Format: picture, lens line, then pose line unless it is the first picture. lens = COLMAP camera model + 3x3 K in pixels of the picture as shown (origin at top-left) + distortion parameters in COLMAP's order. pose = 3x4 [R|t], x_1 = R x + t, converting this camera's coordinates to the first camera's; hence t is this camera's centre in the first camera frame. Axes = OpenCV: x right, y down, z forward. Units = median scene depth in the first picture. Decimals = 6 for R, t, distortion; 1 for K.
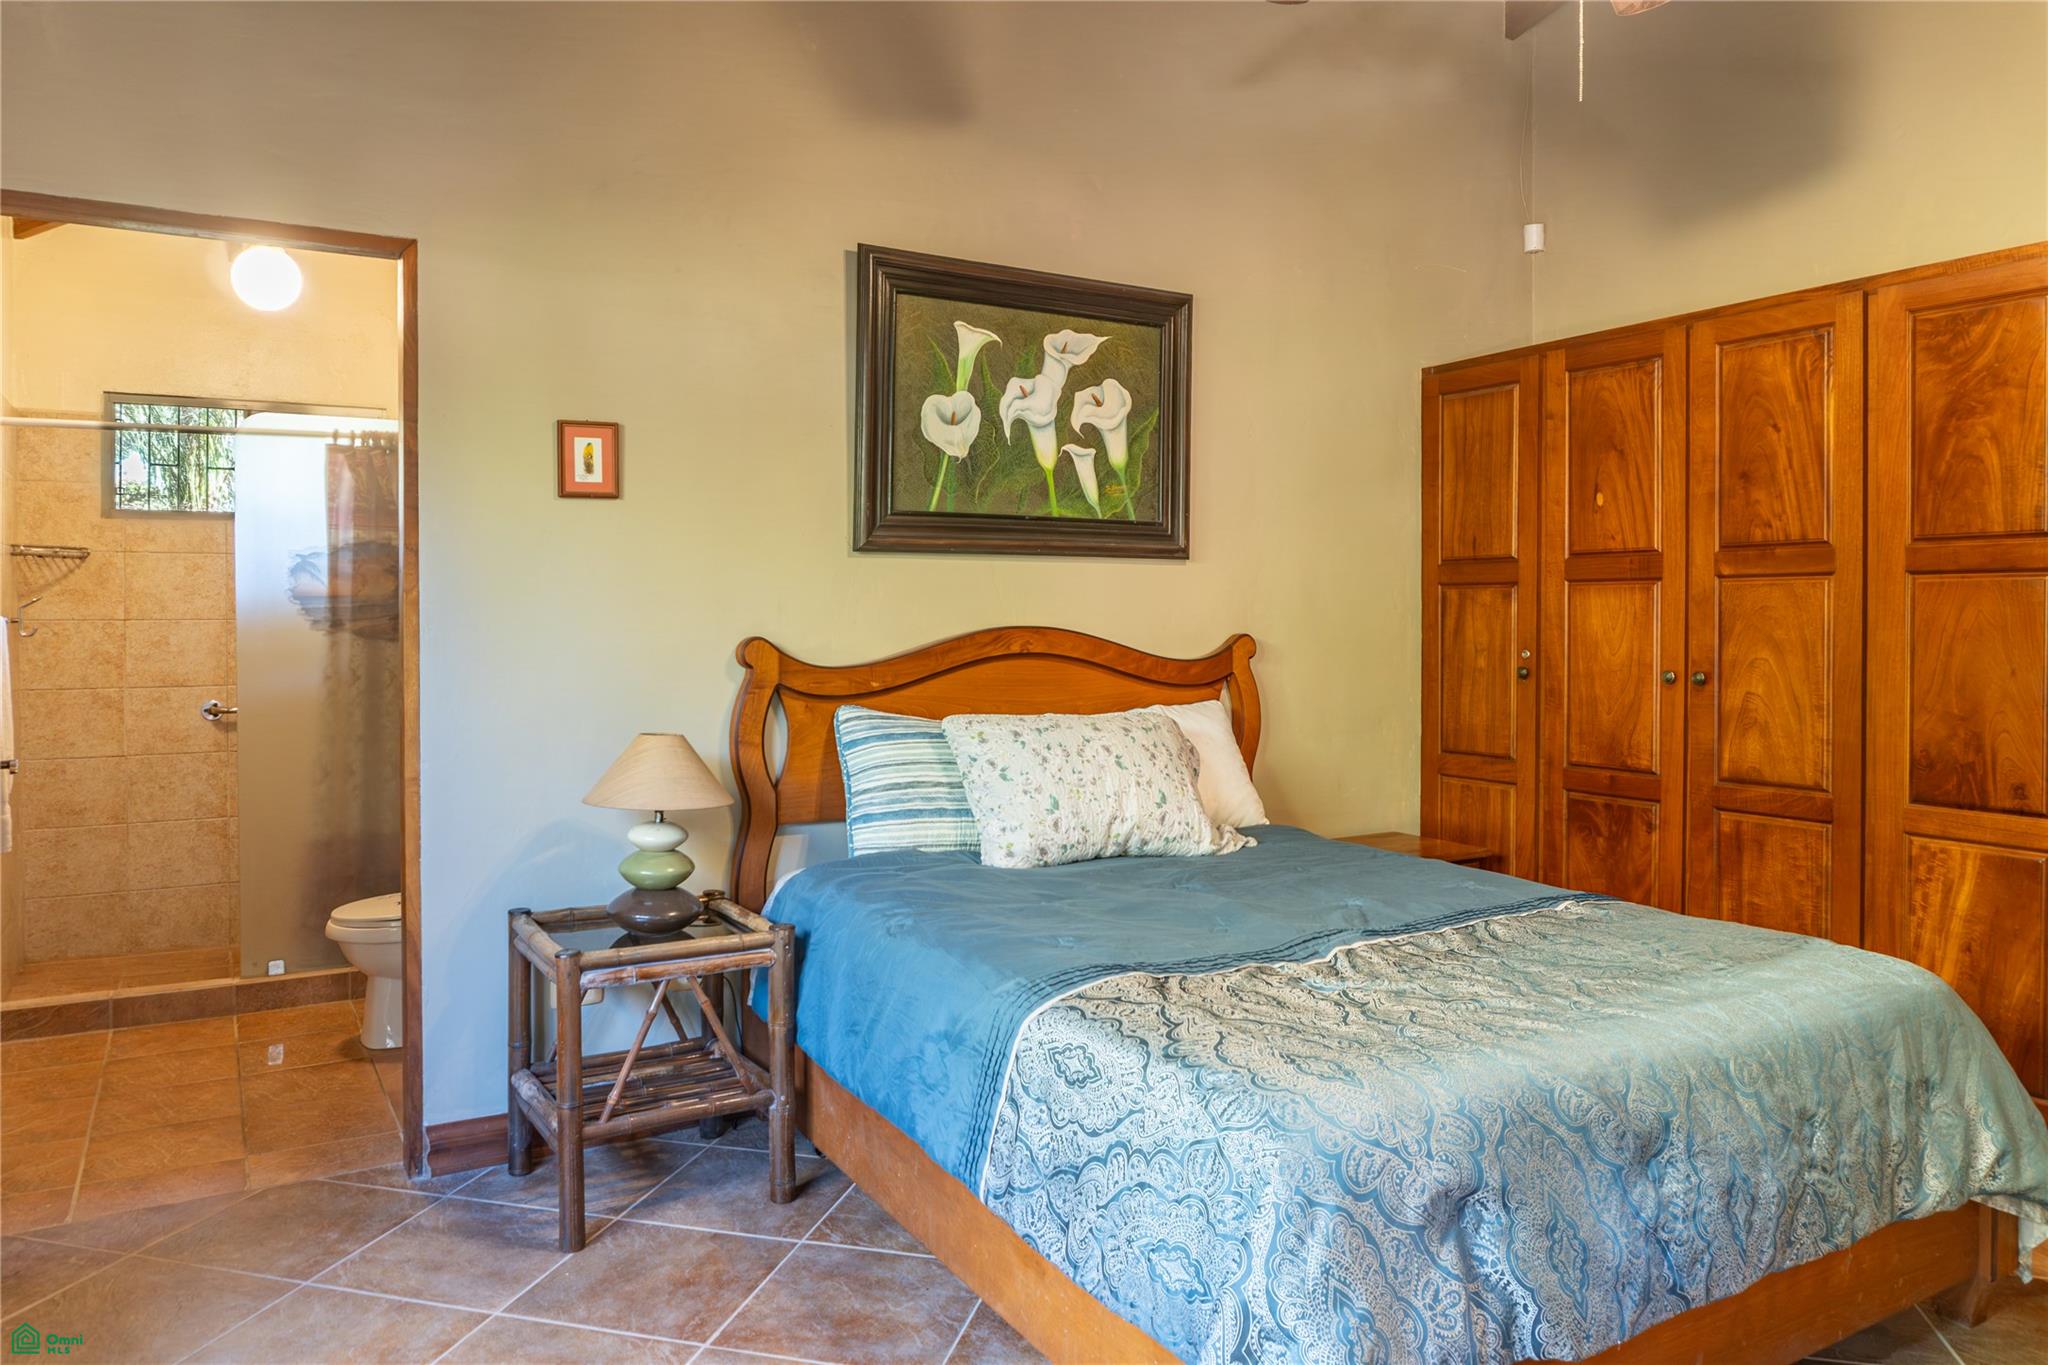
lens RADIAL K [[1403.5, 0, 1025.4], [0, 1403.5, 650.0], [0, 0, 1]] dist [-0.010772, -0.007422]
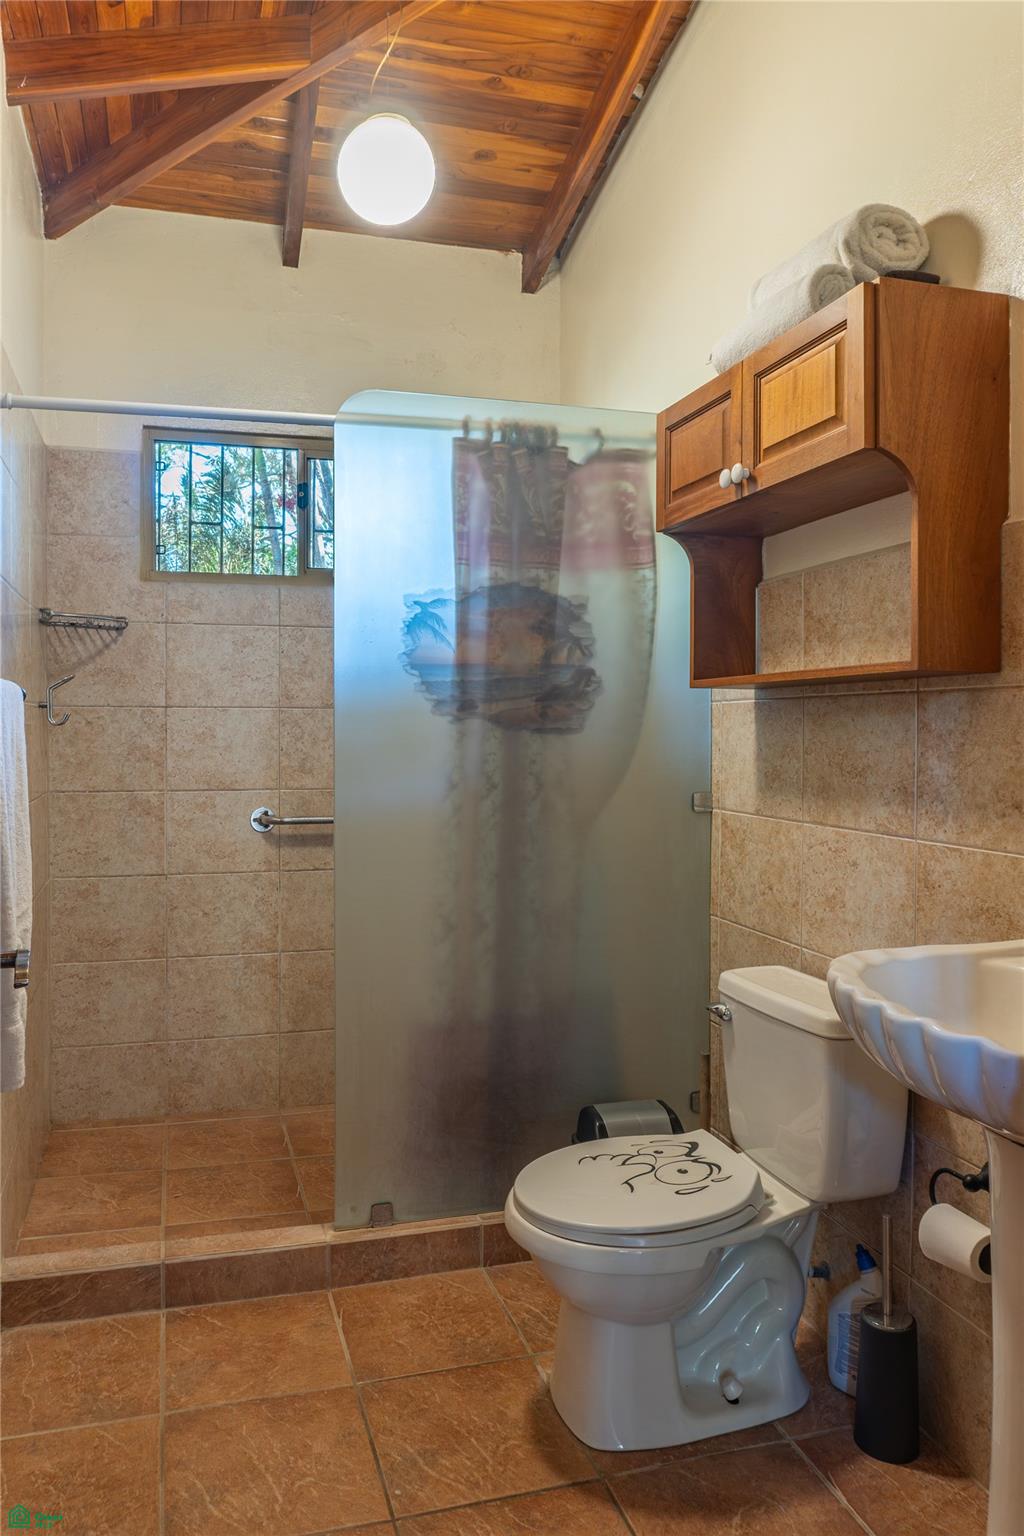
lens RADIAL K [[1069.4, 0, 512.0], [0, 1069.4, 768.0], [0, 0, 1]] dist [0.002158, -0.000695]
pose [[0.974753, 0.013270, -0.222890, -0.309933], [-0.010733, 0.999863, 0.012593, 0.003944], [0.223027, -0.009883, 0.974762, 0.438126]]
